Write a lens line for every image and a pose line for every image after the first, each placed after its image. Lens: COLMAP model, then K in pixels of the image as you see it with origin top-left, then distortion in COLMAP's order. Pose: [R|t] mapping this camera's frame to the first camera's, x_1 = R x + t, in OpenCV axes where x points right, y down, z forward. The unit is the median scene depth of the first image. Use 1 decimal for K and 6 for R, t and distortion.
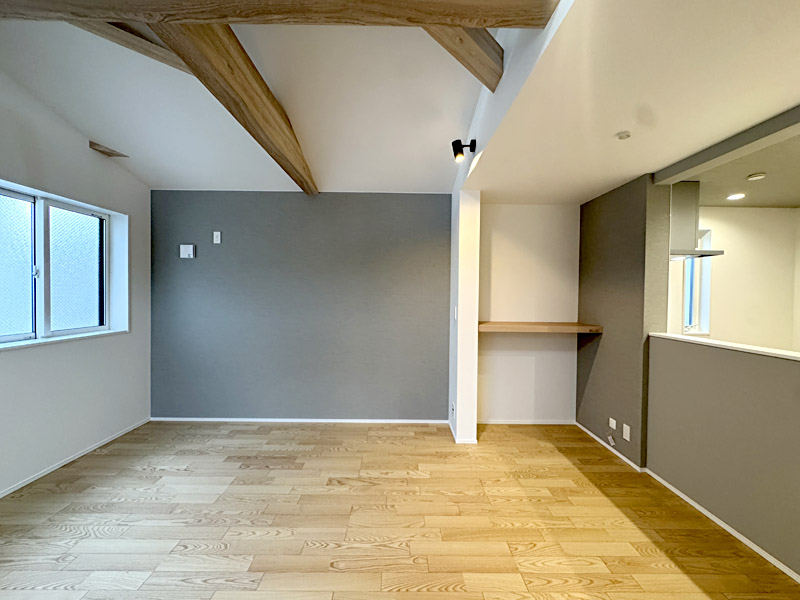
lens RADIAL K [[319.9, 0, 399.8], [0, 319.9, 297.8], [0, 0, 1]] dist [0.000741, 0.000195]
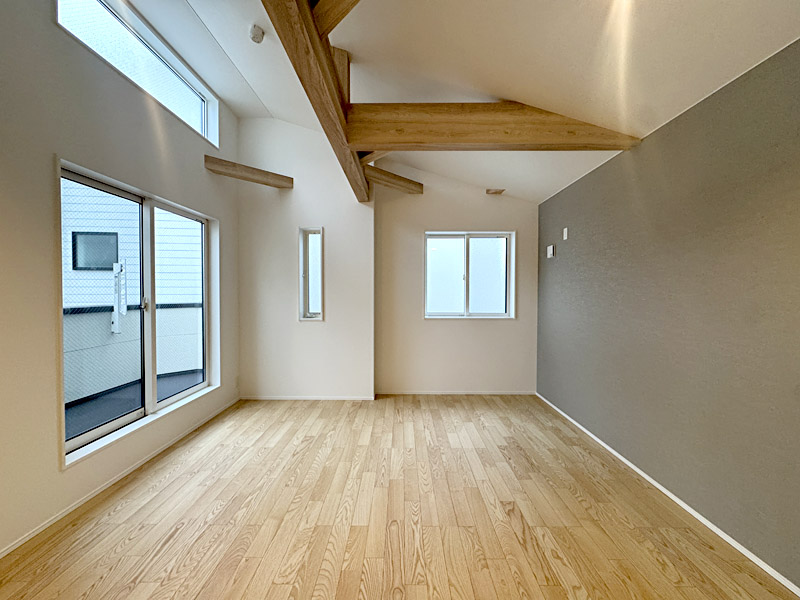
lens RADIAL K [[319.9, 0, 399.8], [0, 319.9, 297.8], [0, 0, 1]] dist [0.000741, 0.000195]
pose [[-0.013067, 0.005831, -0.999898, 0.586373], [-0.018264, 0.999815, 0.006069, 0.022589], [0.999748, 0.018341, -0.012958, 0.652223]]
